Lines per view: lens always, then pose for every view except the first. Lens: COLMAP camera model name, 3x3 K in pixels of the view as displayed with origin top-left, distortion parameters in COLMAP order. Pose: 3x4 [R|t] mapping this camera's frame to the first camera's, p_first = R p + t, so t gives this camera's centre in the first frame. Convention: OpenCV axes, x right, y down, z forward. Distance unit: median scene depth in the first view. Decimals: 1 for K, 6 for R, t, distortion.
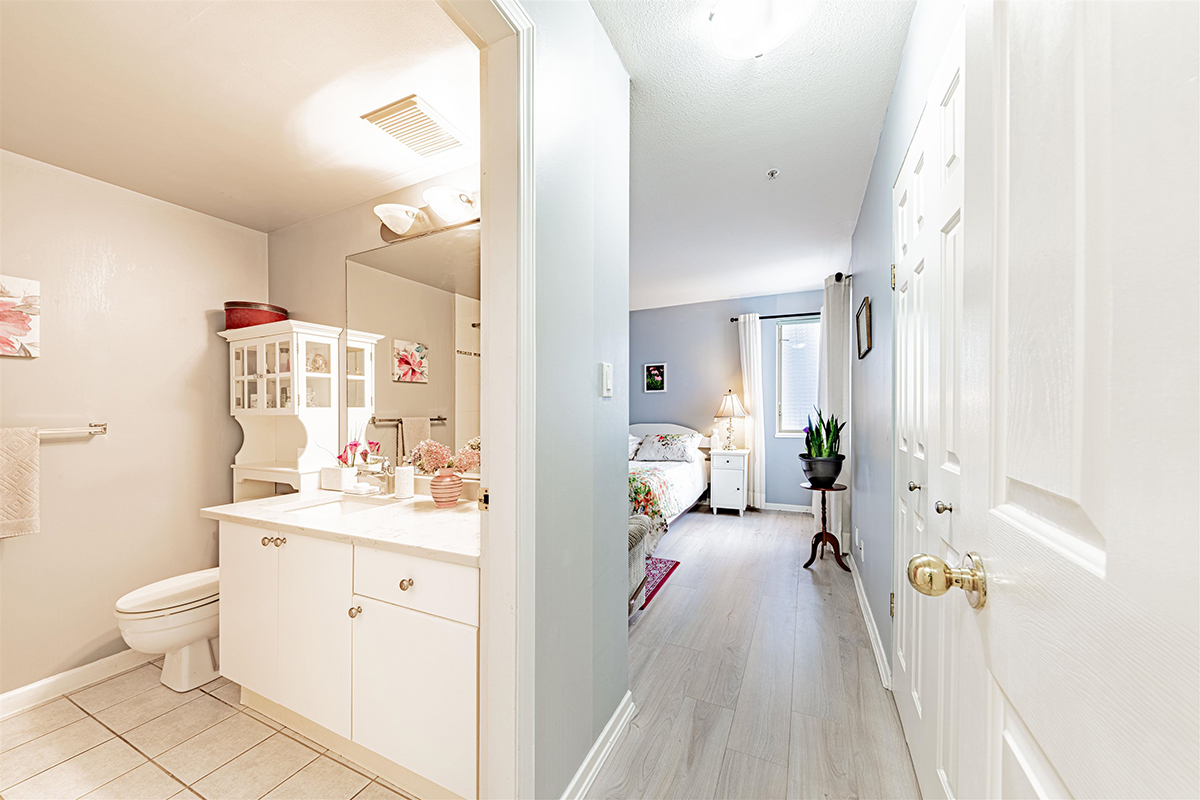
lens RADIAL K [[420.5, 0, 609.1], [0, 420.5, 401.3], [0, 0, 1]] dist [-0.000086, -0.000287]
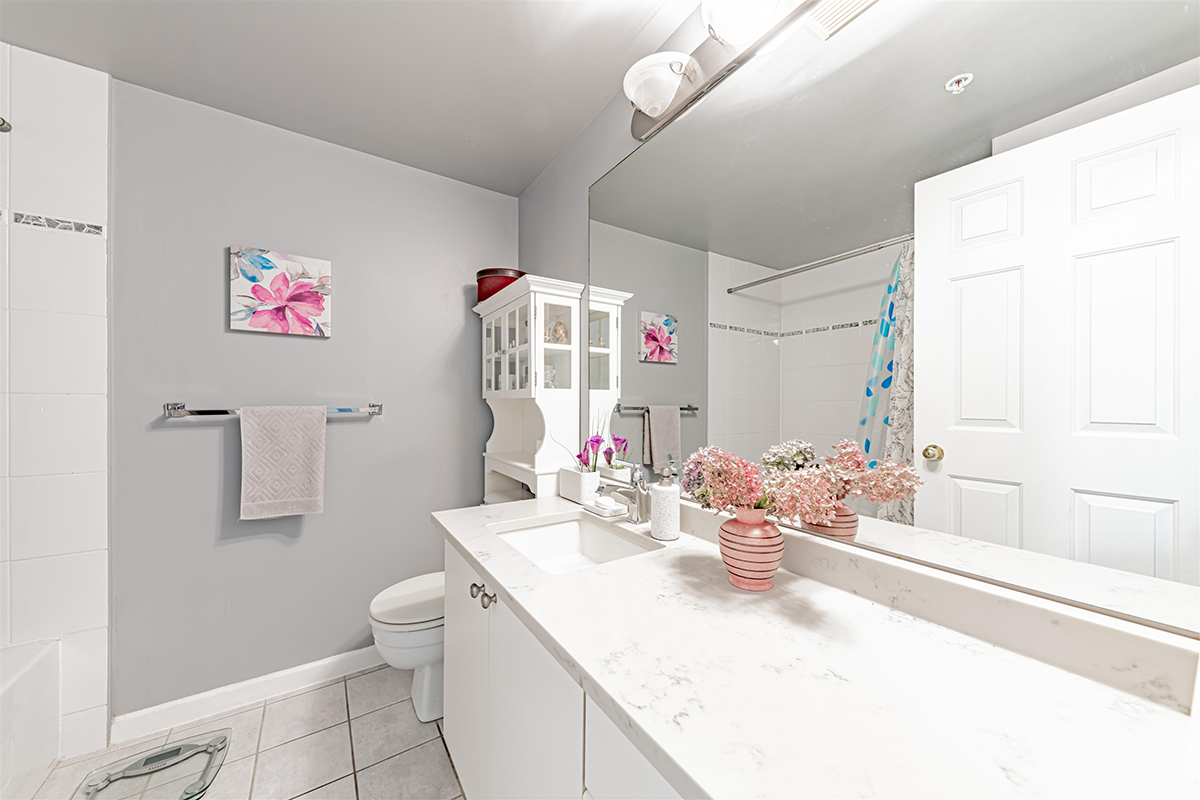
lens RADIAL K [[420.5, 0, 609.1], [0, 420.5, 401.3], [0, 0, 1]] dist [-0.000086, -0.000287]
pose [[0.863511, 0.015765, -0.504083, -0.215897], [-0.005588, 0.999749, 0.021693, 0.019406], [0.504298, -0.015915, 0.863383, 0.373581]]
